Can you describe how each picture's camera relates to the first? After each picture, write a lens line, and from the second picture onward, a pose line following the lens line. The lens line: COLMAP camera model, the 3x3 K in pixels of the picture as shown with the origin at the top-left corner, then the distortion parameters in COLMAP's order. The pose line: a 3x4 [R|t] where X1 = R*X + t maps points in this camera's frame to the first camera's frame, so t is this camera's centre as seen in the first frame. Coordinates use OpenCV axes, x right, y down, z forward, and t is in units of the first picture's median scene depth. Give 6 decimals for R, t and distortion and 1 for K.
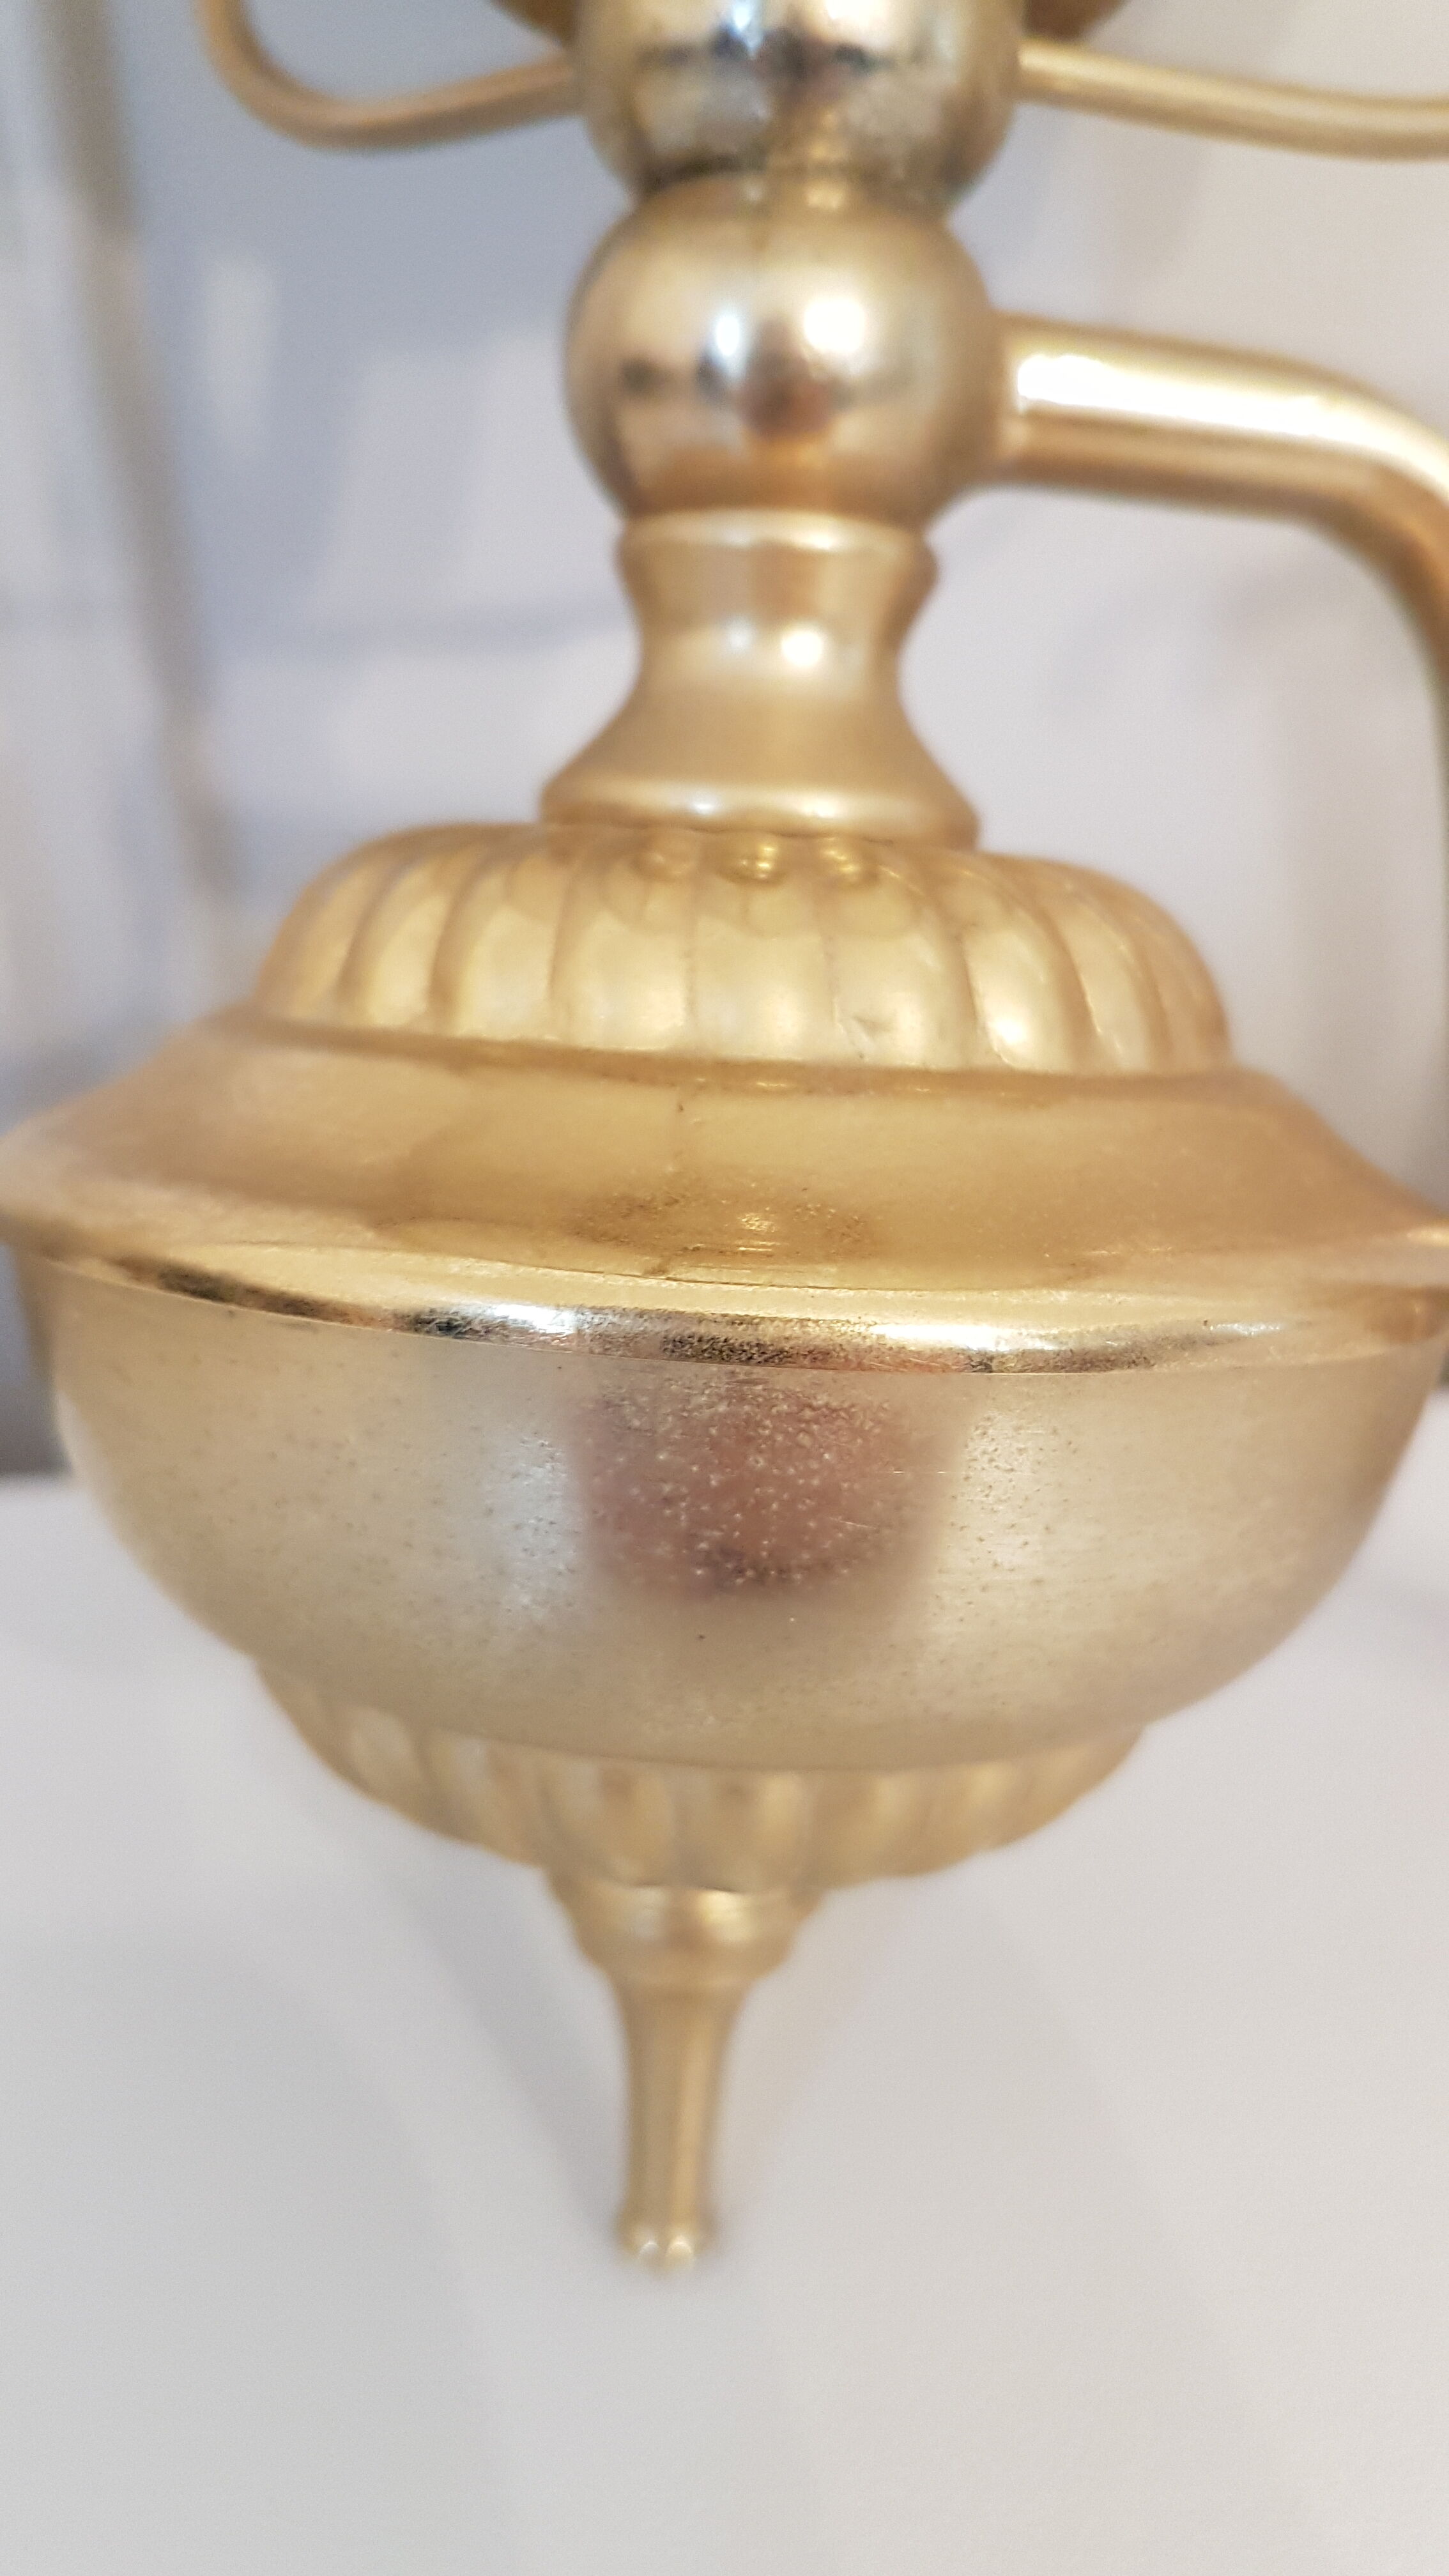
lens RADIAL K [[2286.3, 0, 729.8], [0, 2286.3, 1299.9], [0, 0, 1]] dist [0.015279, 0.001868]
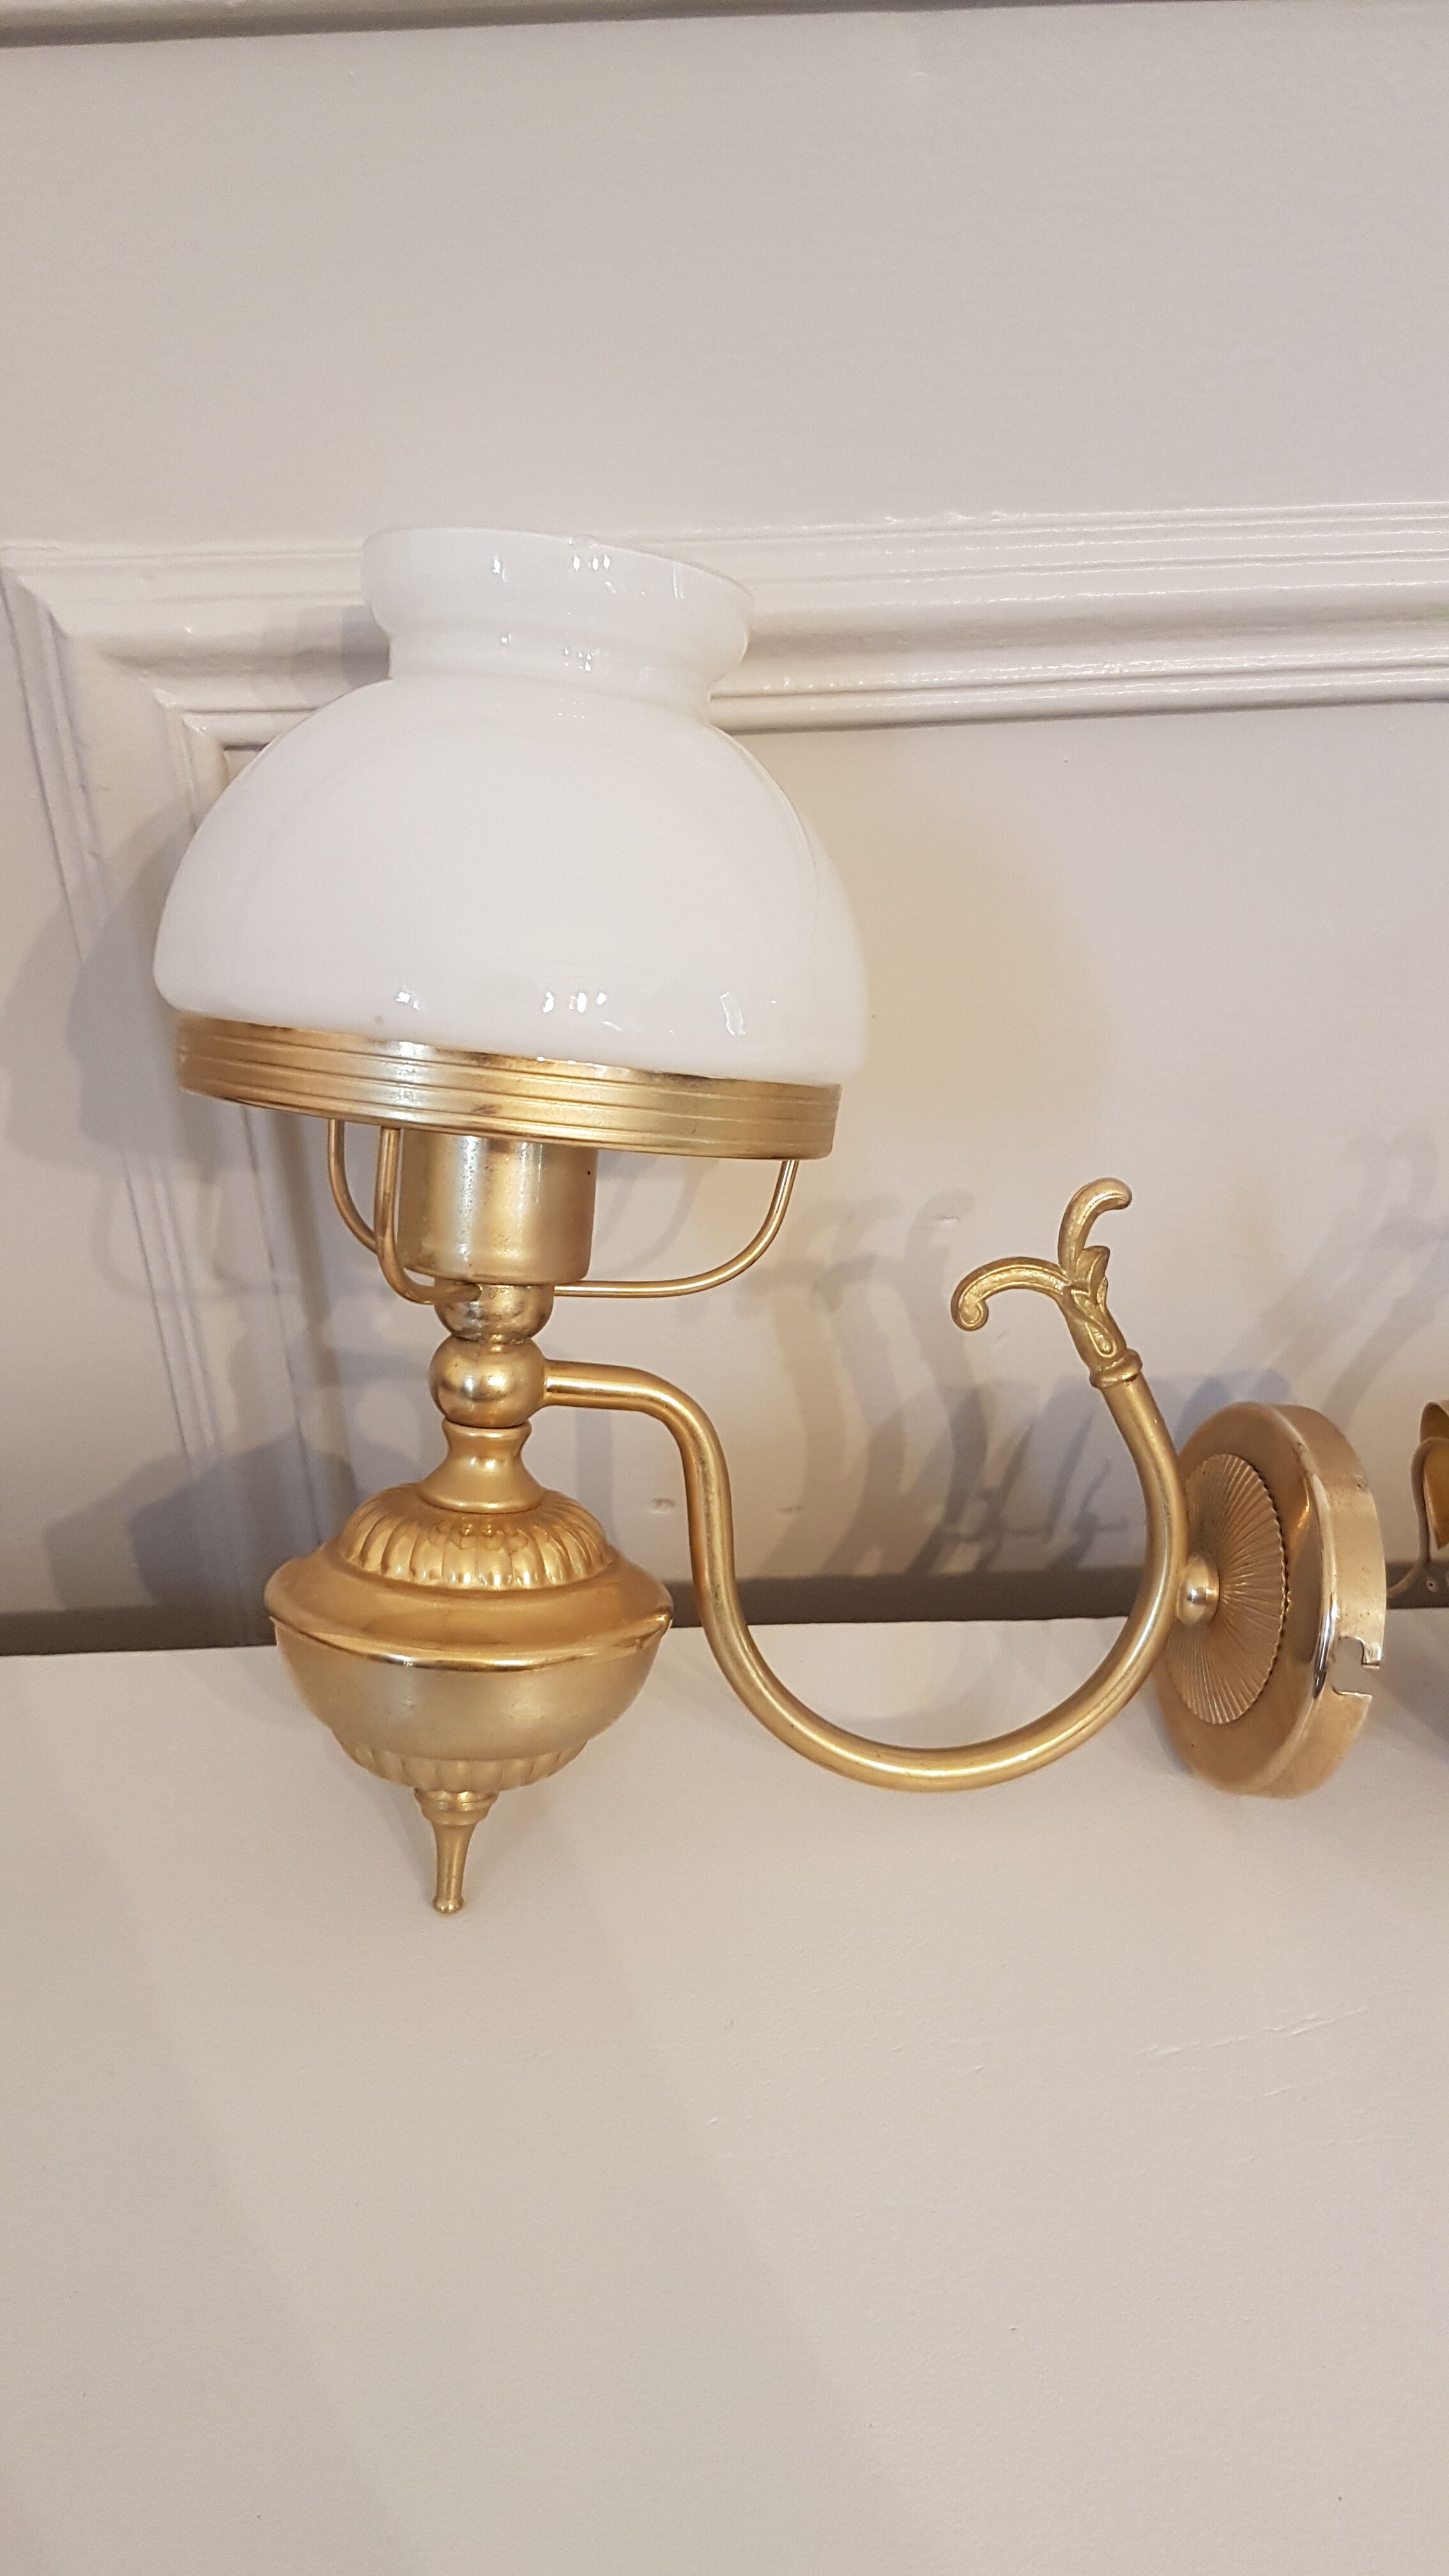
lens RADIAL K [[2068.9, 0, 724.5], [0, 2068.9, 1288.0], [0, 0, 1]] dist [0.162530, -0.000309]
pose [[0.999362, 0.026887, -0.023519, 0.528409], [-0.027441, 0.999346, -0.023568, -0.530331], [0.022870, 0.024199, 0.999446, -2.589087]]
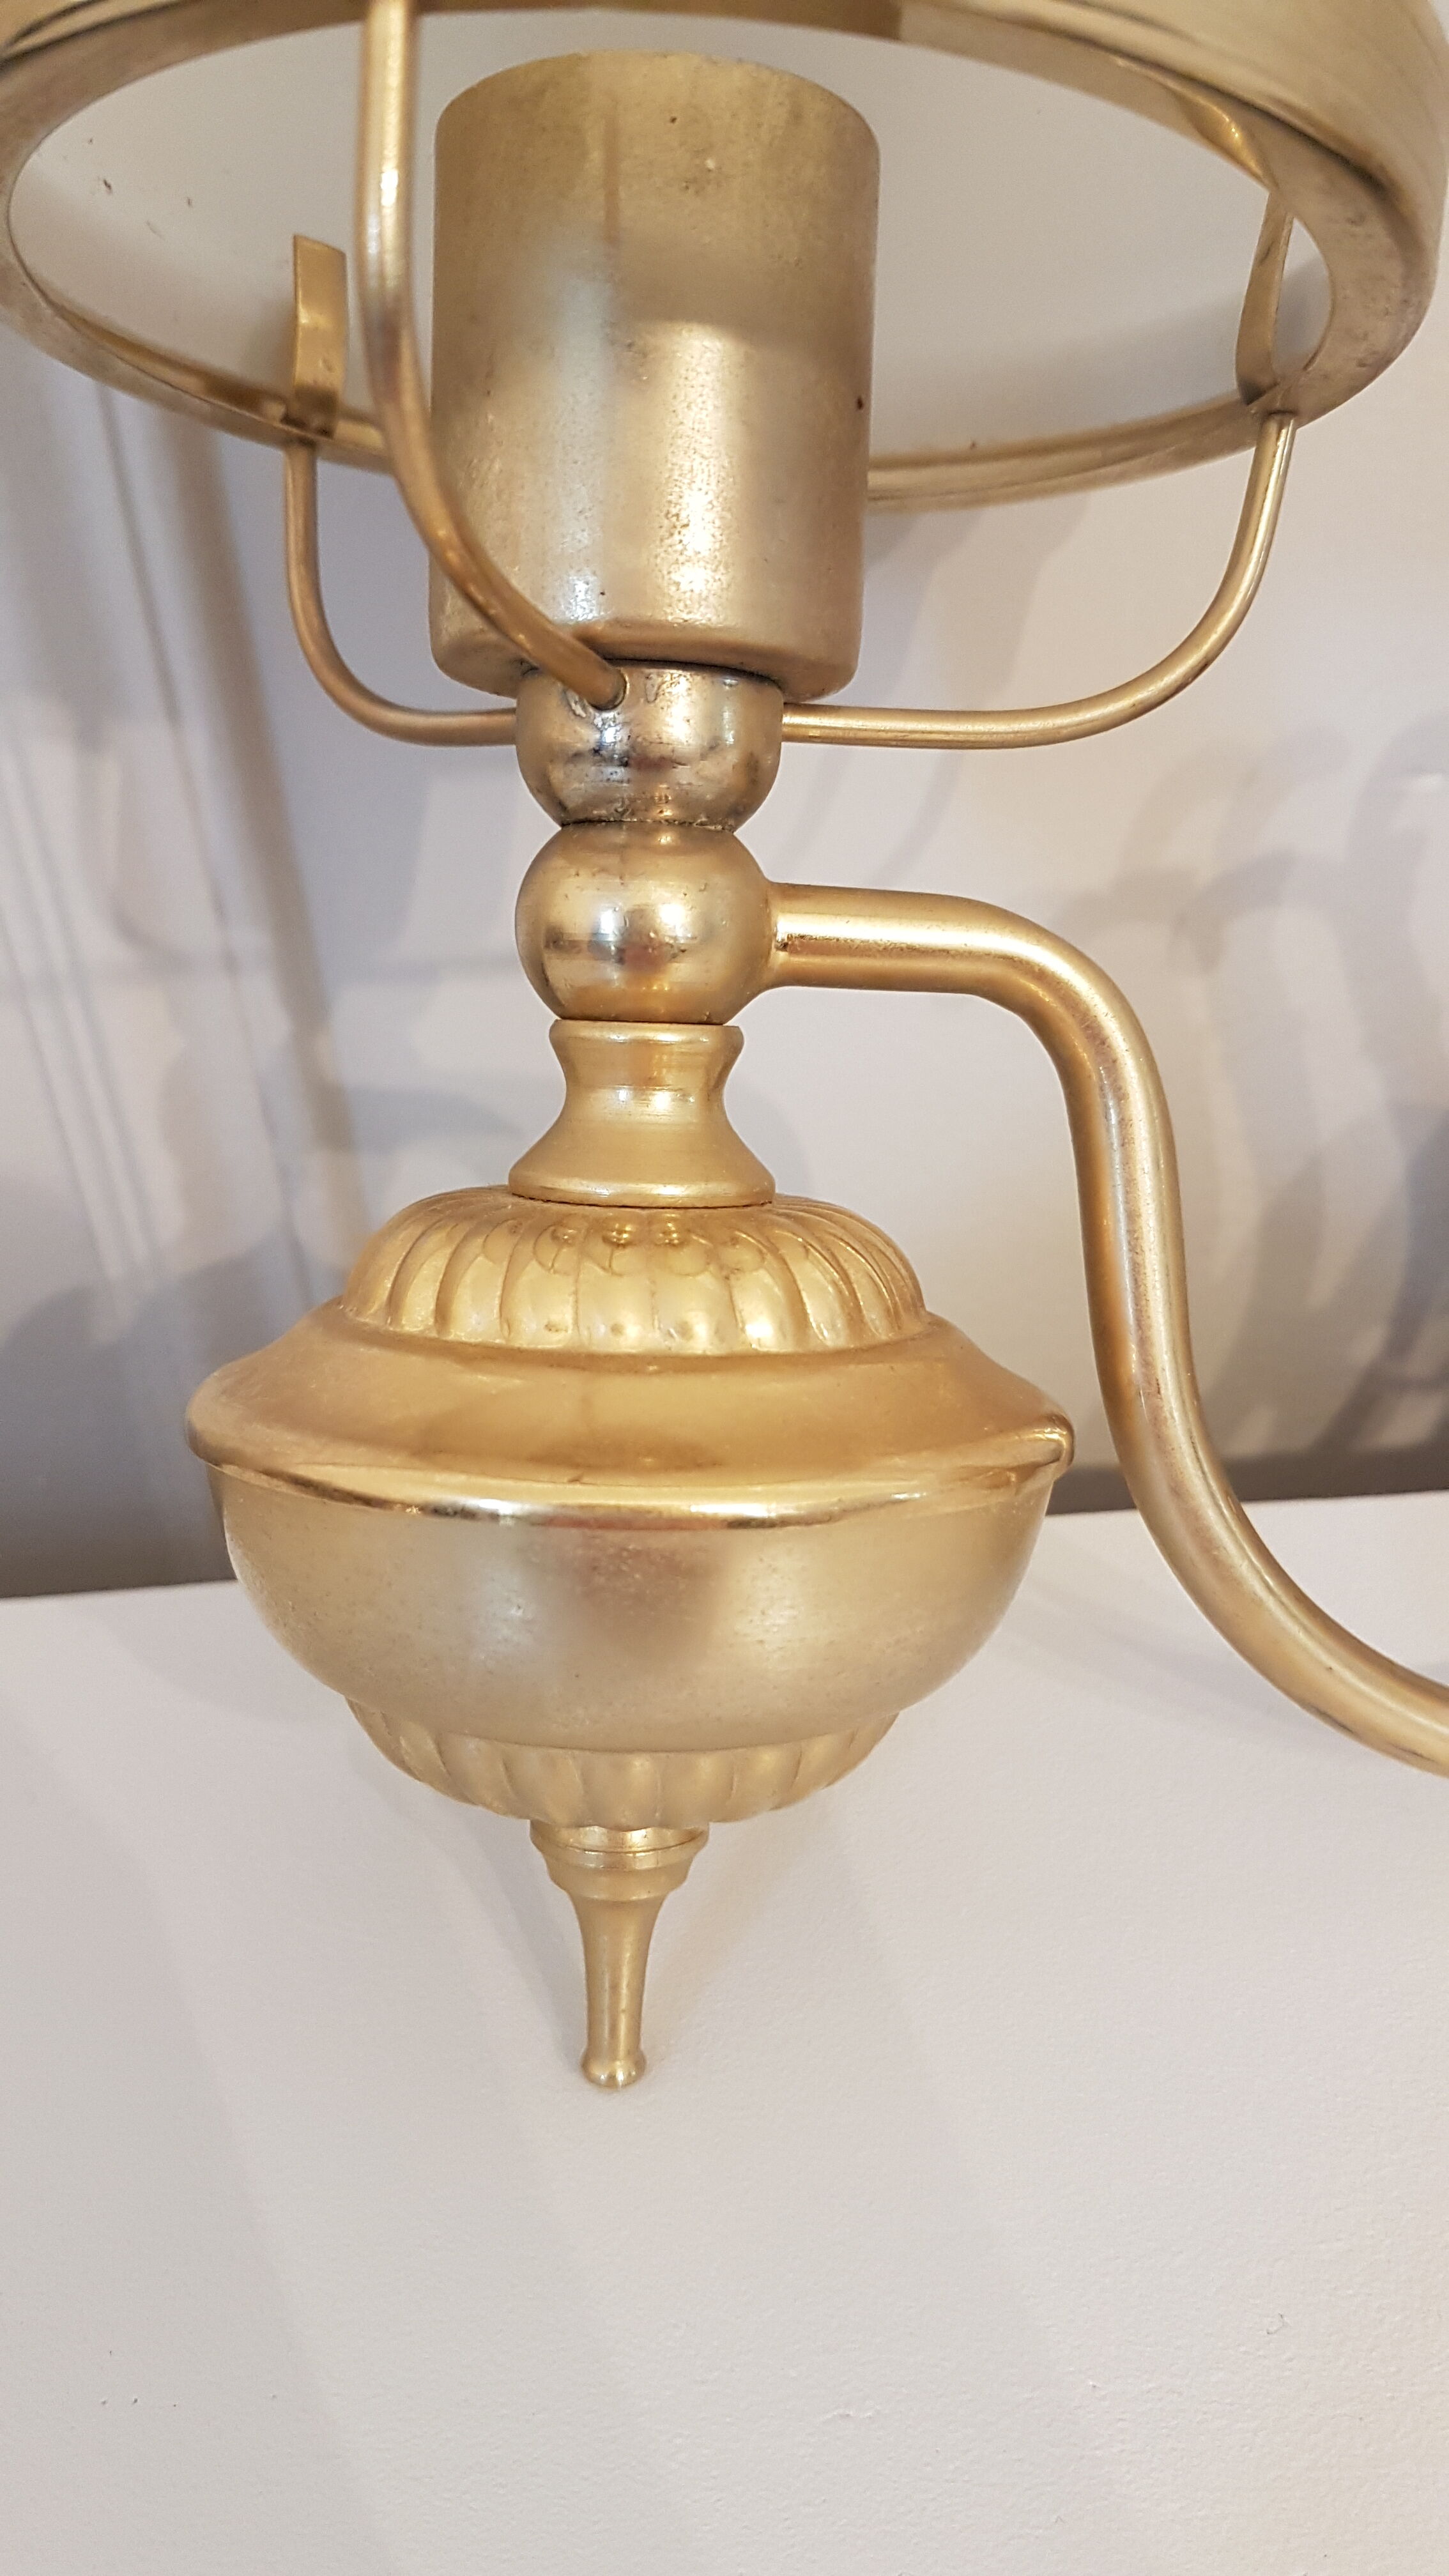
lens RADIAL K [[2141.7, 0, 724.5], [0, 2141.7, 1288.0], [0, 0, 1]] dist [0.123889, 0.000769]
pose [[0.998277, -0.022893, -0.054019, 0.176704], [0.020757, 0.998993, -0.039782, -0.079584], [0.054875, 0.038593, 0.997747, -0.631749]]
